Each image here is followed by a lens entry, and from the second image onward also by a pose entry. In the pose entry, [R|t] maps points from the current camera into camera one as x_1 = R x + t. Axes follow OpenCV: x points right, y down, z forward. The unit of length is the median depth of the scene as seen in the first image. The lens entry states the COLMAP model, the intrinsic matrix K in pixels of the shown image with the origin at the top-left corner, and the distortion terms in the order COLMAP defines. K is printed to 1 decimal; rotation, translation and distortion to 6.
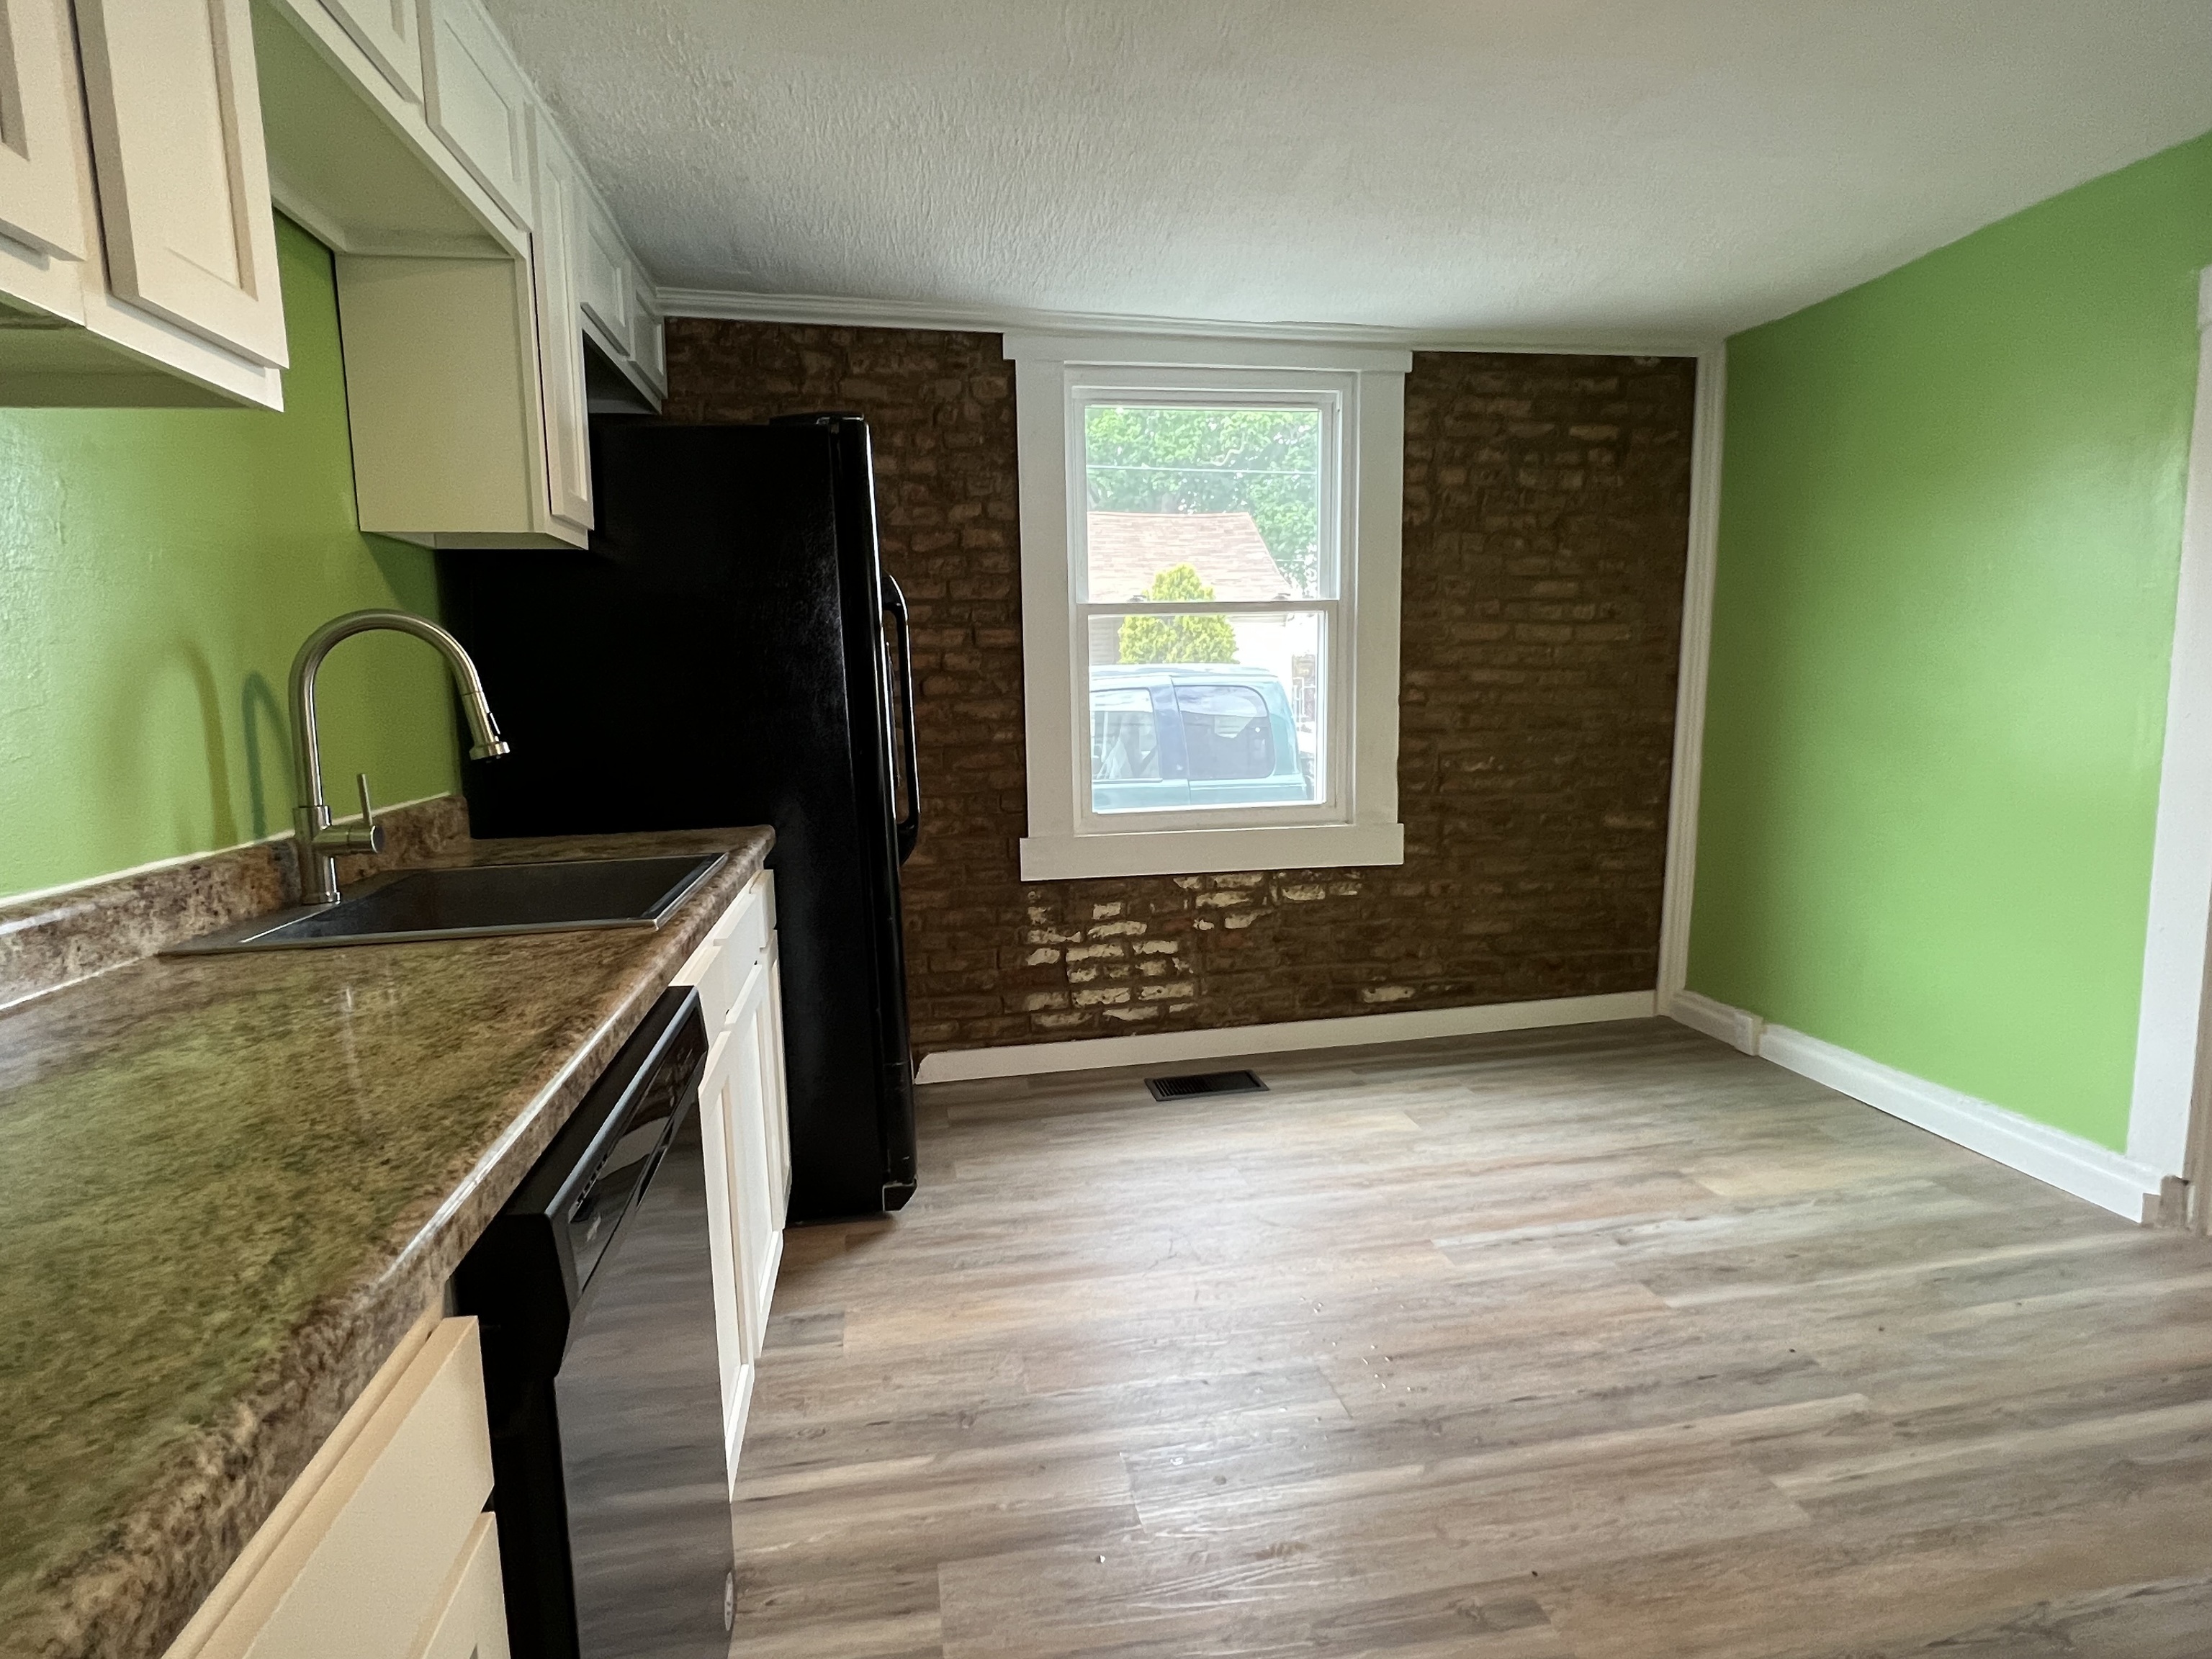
lens RADIAL K [[1177.3, 0, 1103.0], [0, 1177.3, 838.5], [0, 0, 1]] dist [-0.004627, 0.001416]
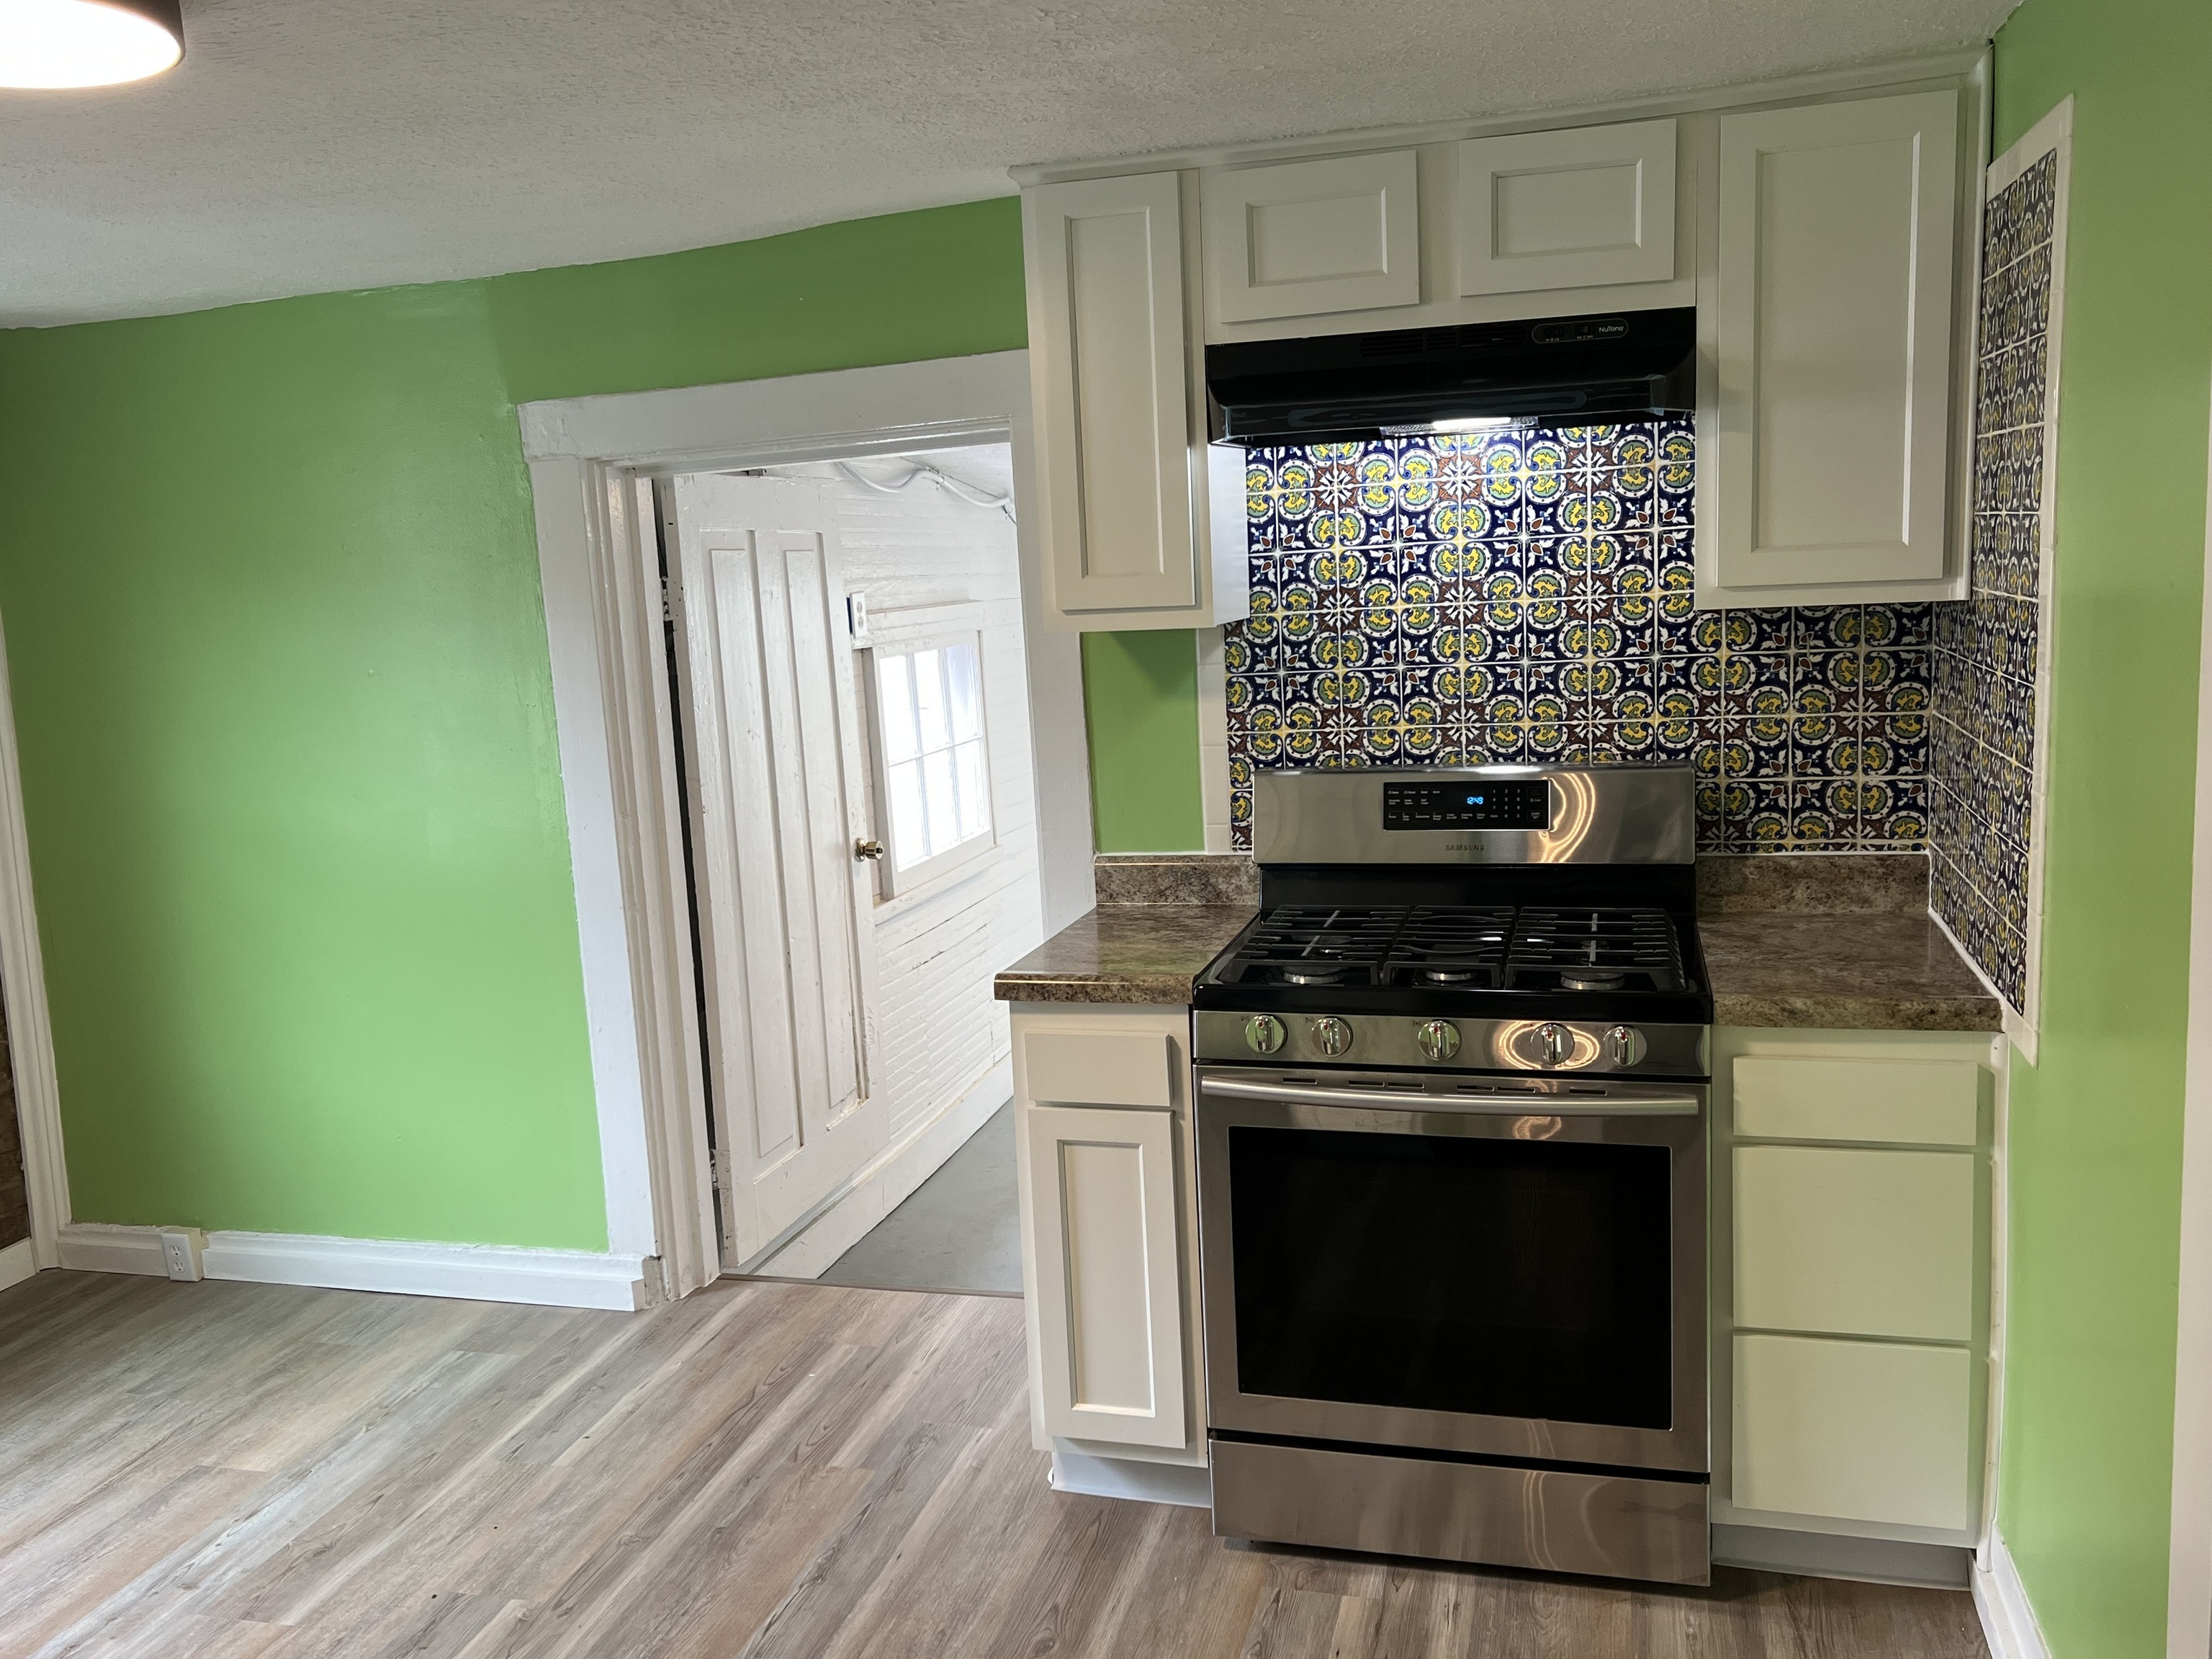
lens RADIAL K [[1778.6, 0, 1102.3], [0, 1778.6, 831.3], [0, 0, 1]] dist [0.006745, -0.008612]
pose [[0.431130, -0.131888, 0.892598, -0.215488], [0.163181, 0.984344, 0.066627, -0.095836], [-0.887411, 0.116930, 0.445902, -0.084806]]
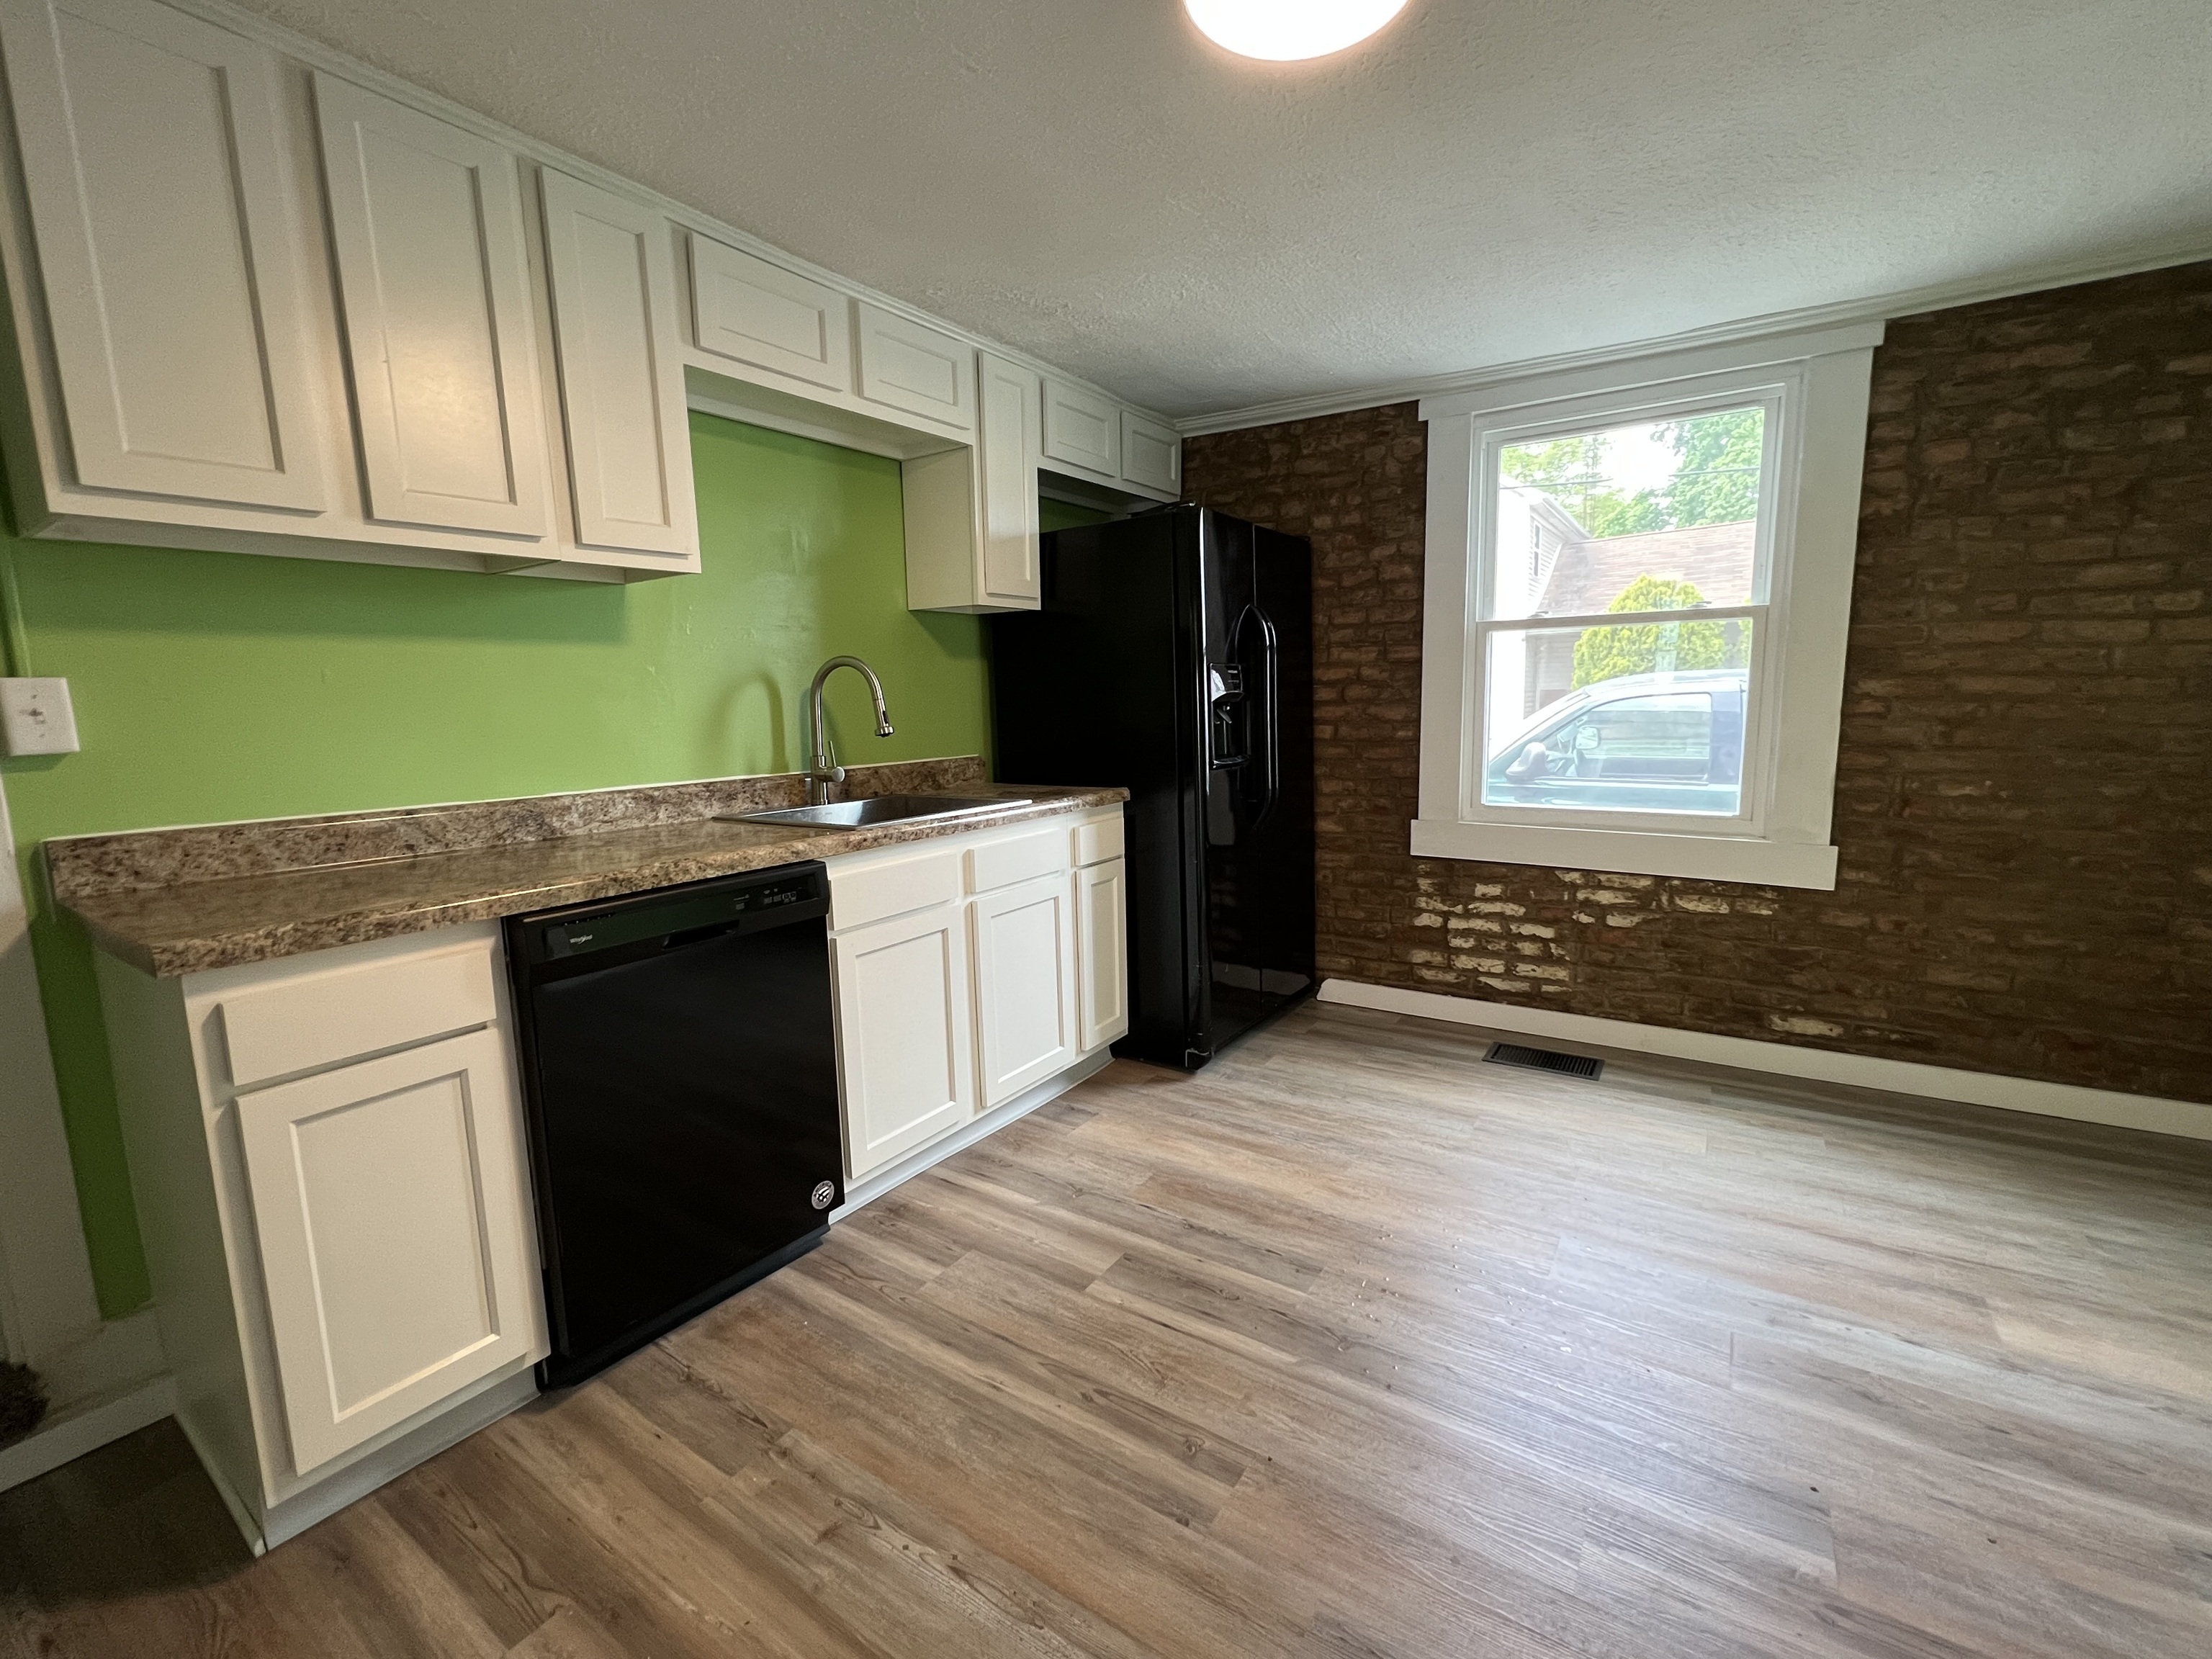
lens RADIAL K [[944.0, 0, 1116.0], [0, 944.0, 830.3], [0, 0, 1]] dist [-0.002841, 0.000301]
pose [[0.722225, 0.107209, -0.683299, 0.411513], [-0.089209, 0.994101, 0.061682, -0.023607], [0.685881, 0.016408, 0.727528, 0.095043]]
